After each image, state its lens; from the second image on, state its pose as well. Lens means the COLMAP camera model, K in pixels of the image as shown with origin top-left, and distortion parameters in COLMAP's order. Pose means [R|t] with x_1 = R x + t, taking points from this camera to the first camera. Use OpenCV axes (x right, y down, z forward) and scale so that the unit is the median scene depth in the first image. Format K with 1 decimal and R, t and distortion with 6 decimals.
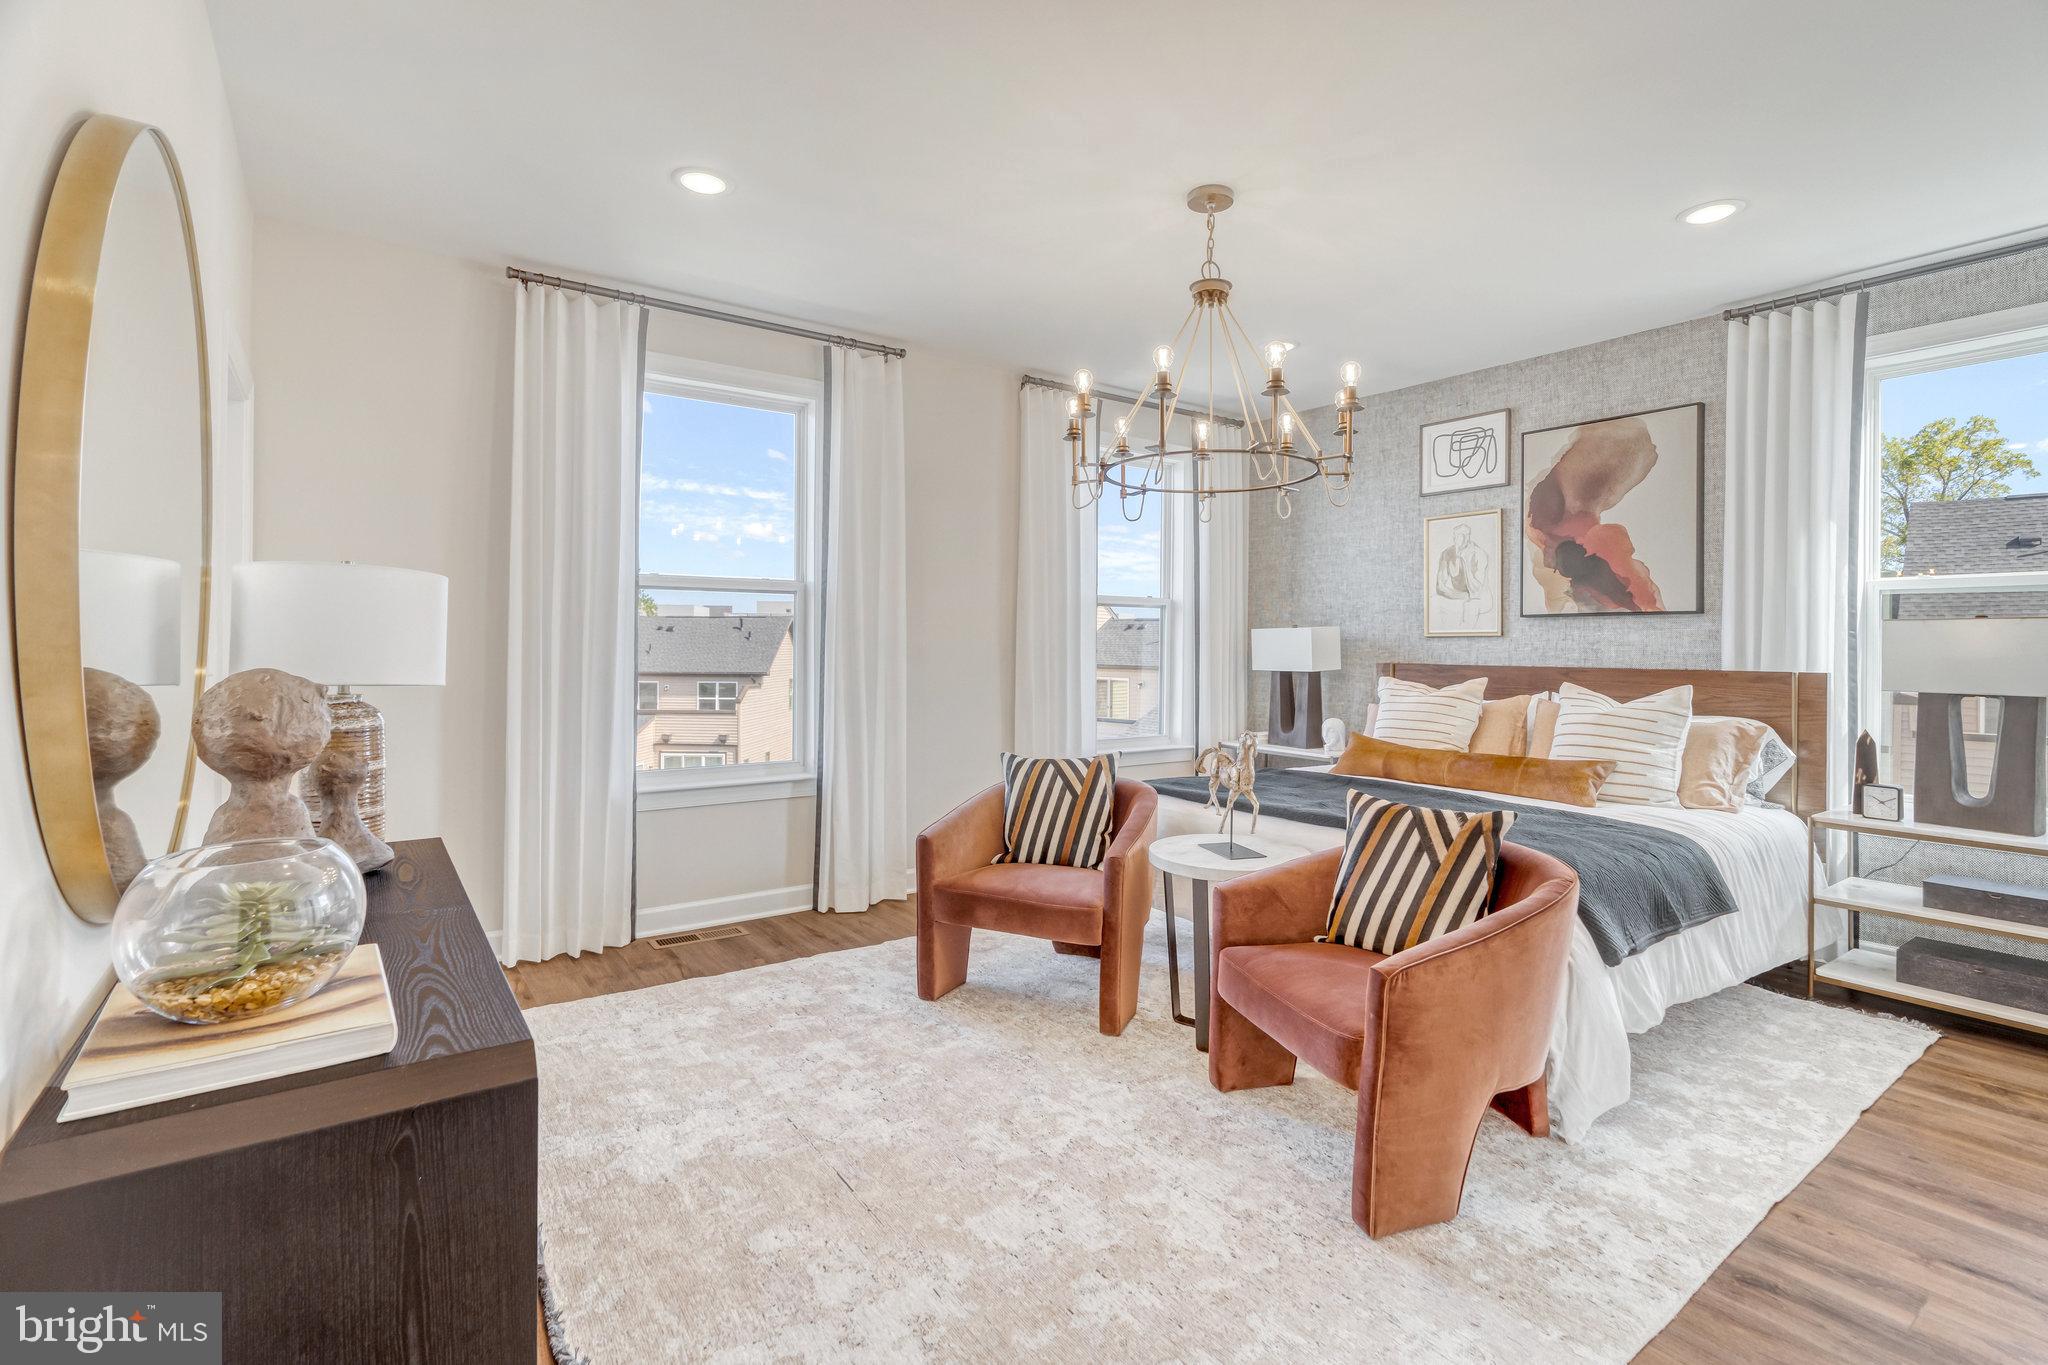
lens RADIAL K [[940.4, 0, 1060.7], [0, 940.4, 653.6], [0, 0, 1]] dist [-0.013551, 0.000361]
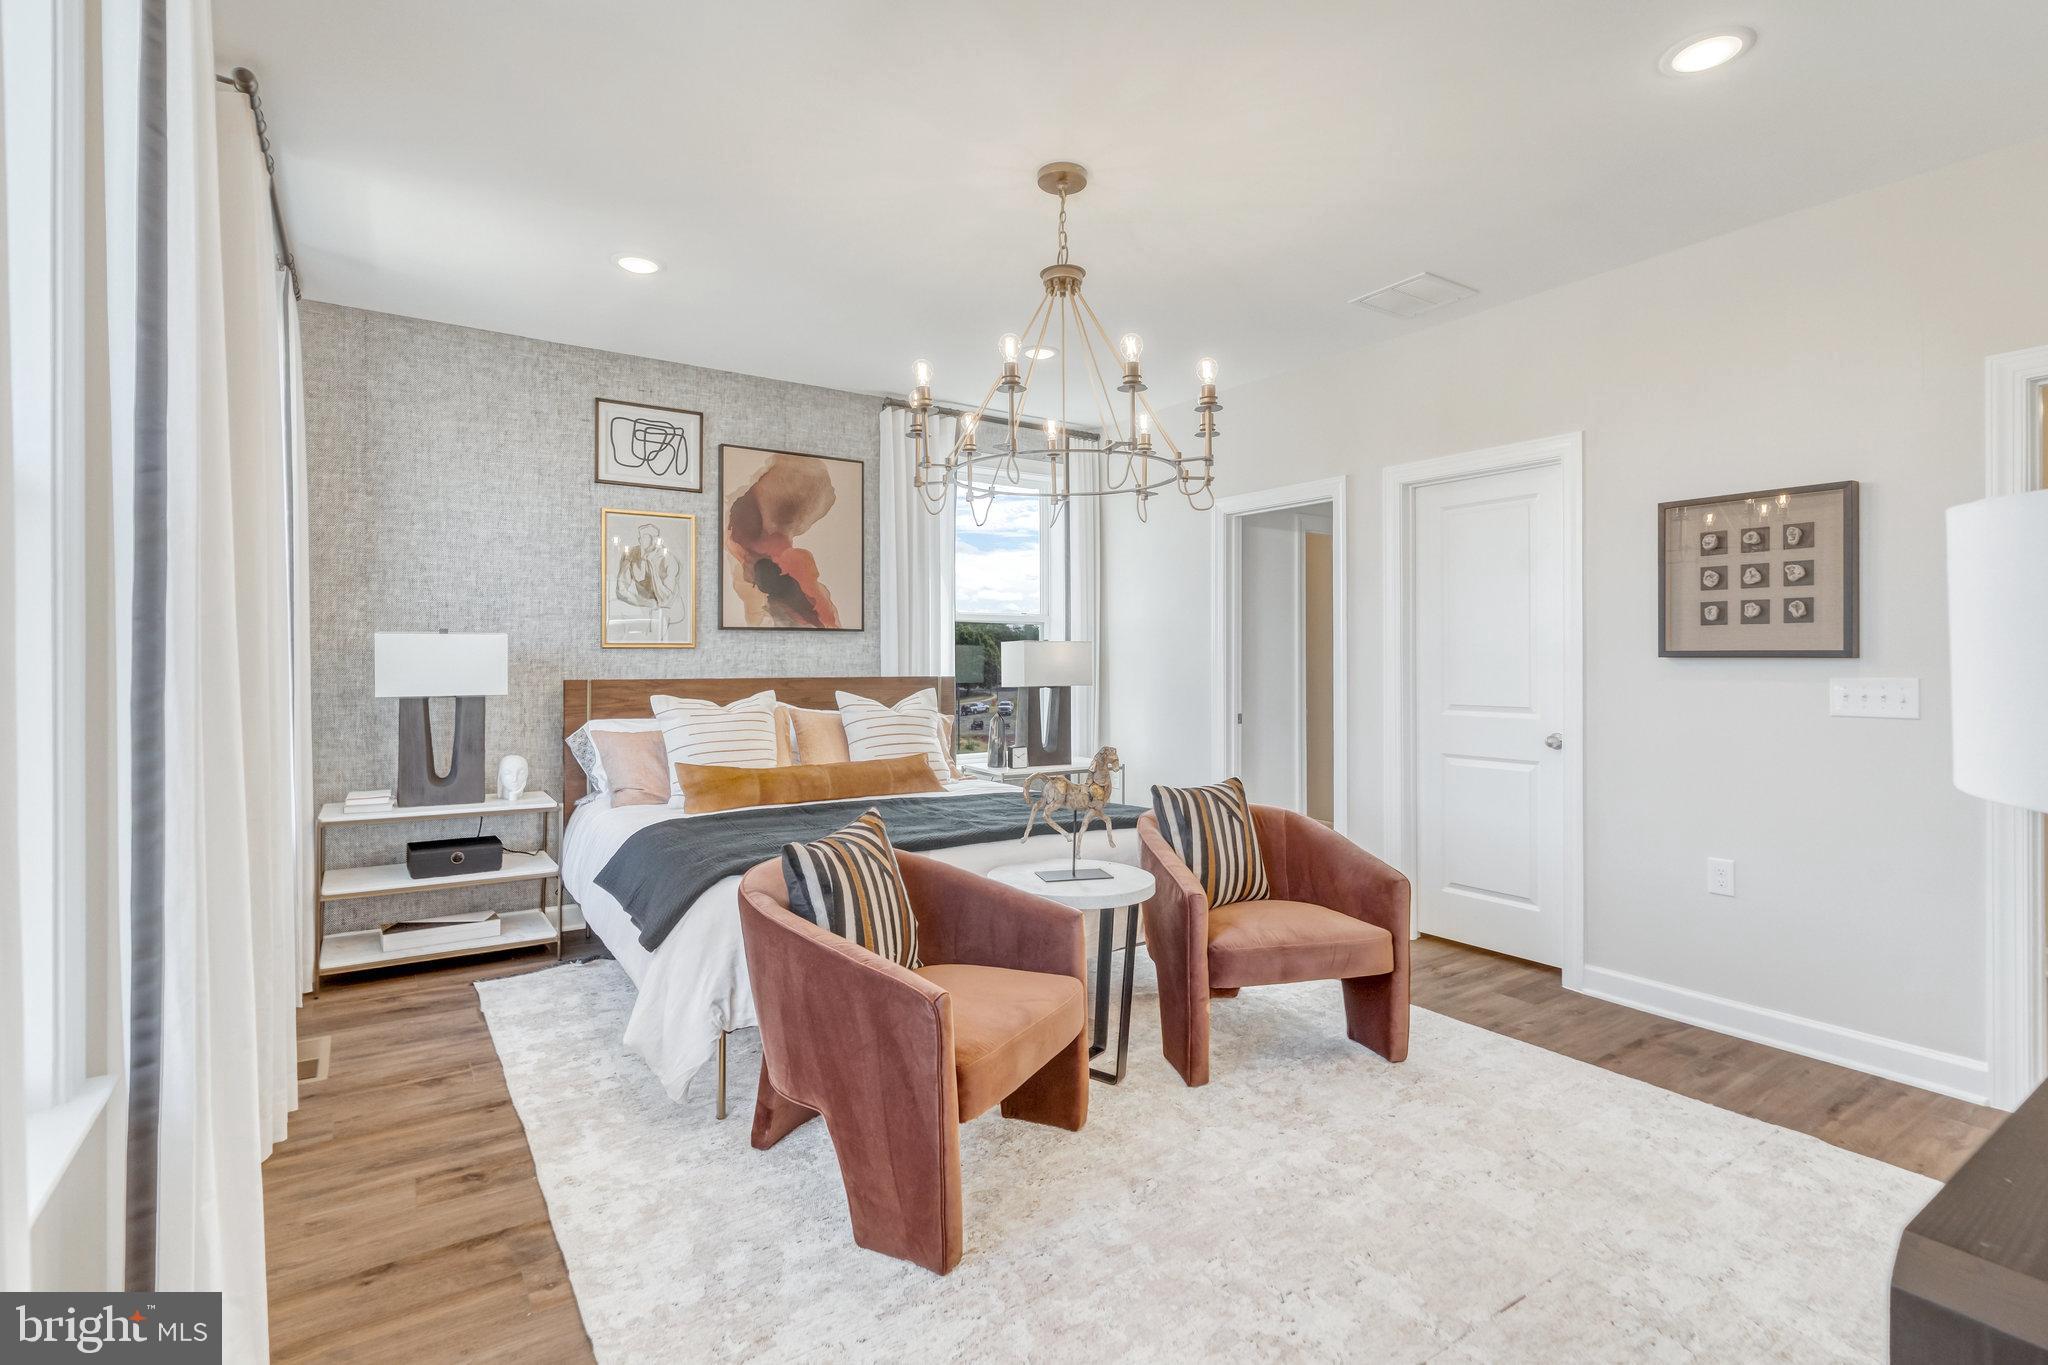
lens RADIAL K [[940.4, 0, 1026.3], [0, 940.4, 665.6], [0, 0, 1]] dist [-0.013551, 0.000361]
pose [[0.050520, -0.014778, 0.998614, -0.504673], [0.009733, 0.999850, 0.014304, -0.011863], [-0.998676, 0.008996, 0.050656, 0.650801]]
